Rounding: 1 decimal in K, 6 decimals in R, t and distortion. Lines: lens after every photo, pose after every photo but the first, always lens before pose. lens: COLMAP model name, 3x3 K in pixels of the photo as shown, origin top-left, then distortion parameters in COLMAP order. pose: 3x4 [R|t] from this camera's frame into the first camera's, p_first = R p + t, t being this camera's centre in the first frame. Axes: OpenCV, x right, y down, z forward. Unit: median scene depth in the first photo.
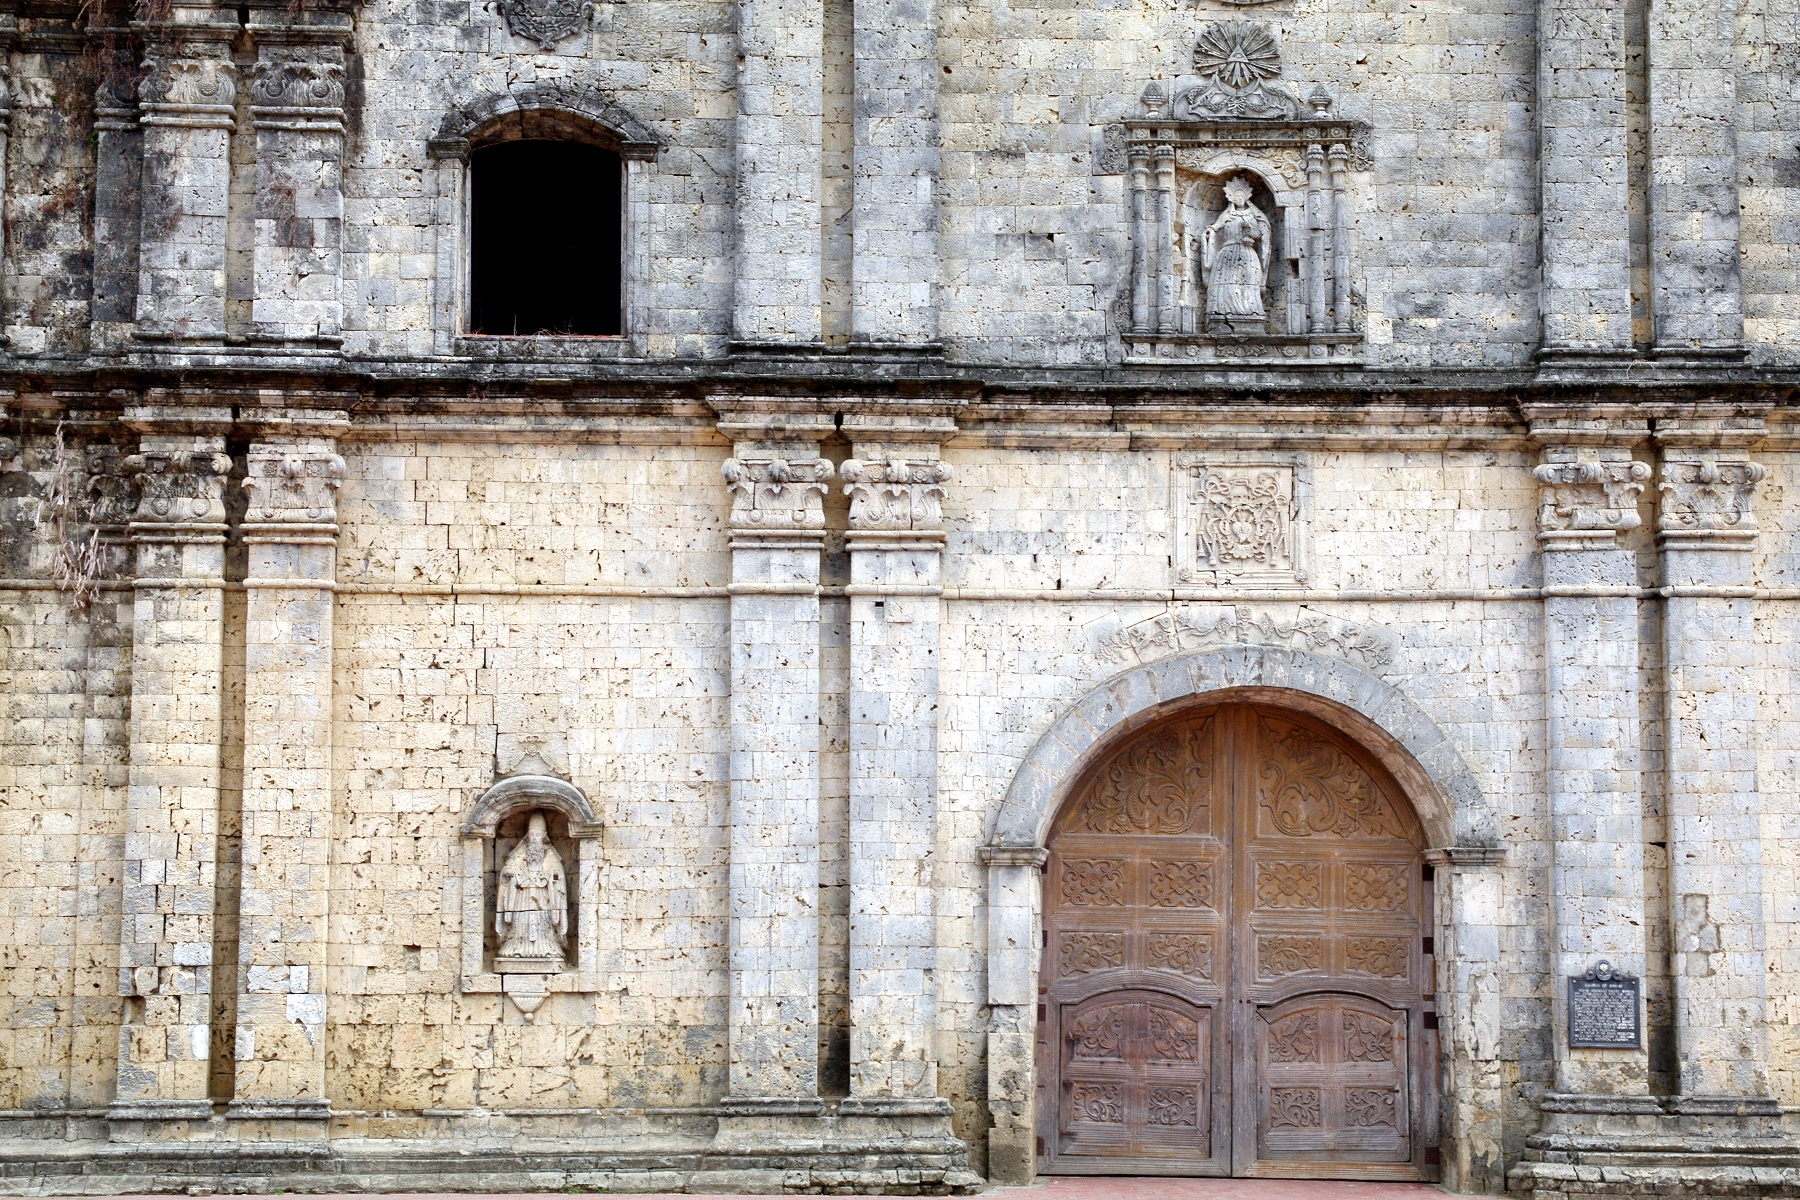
lens RADIAL K [[3250.9, 0, 900.0], [0, 3250.9, 600.0], [0, 0, 1]] dist [0.154314, 0.194638]
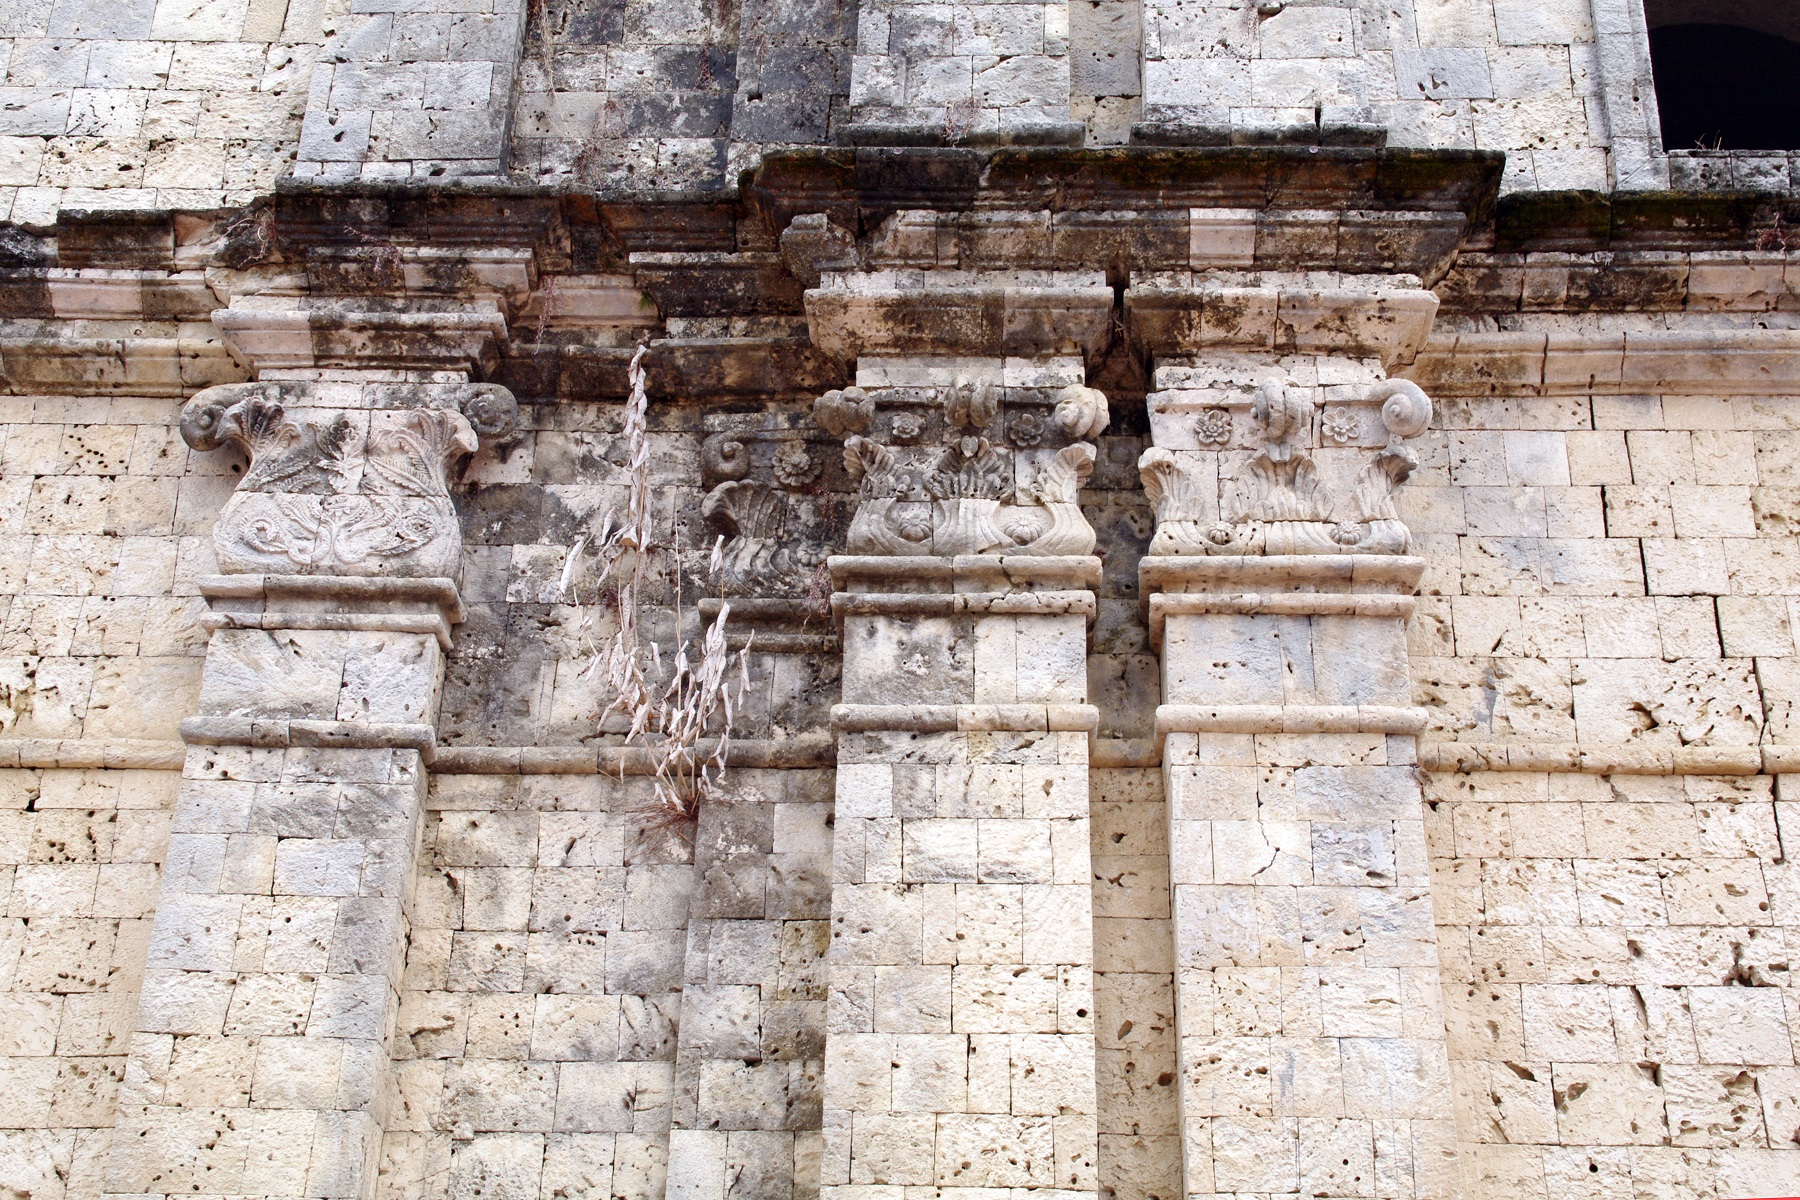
lens RADIAL K [[2574.4, 0, 947.9], [0, 2574.4, 601.2], [0, 0, 1]] dist [0.046946, 0.074945]
pose [[0.997994, -0.018326, -0.060595, -0.199515], [-0.007250, 0.917803, -0.396971, 0.085466], [0.062889, 0.396614, 0.915829, 0.731760]]
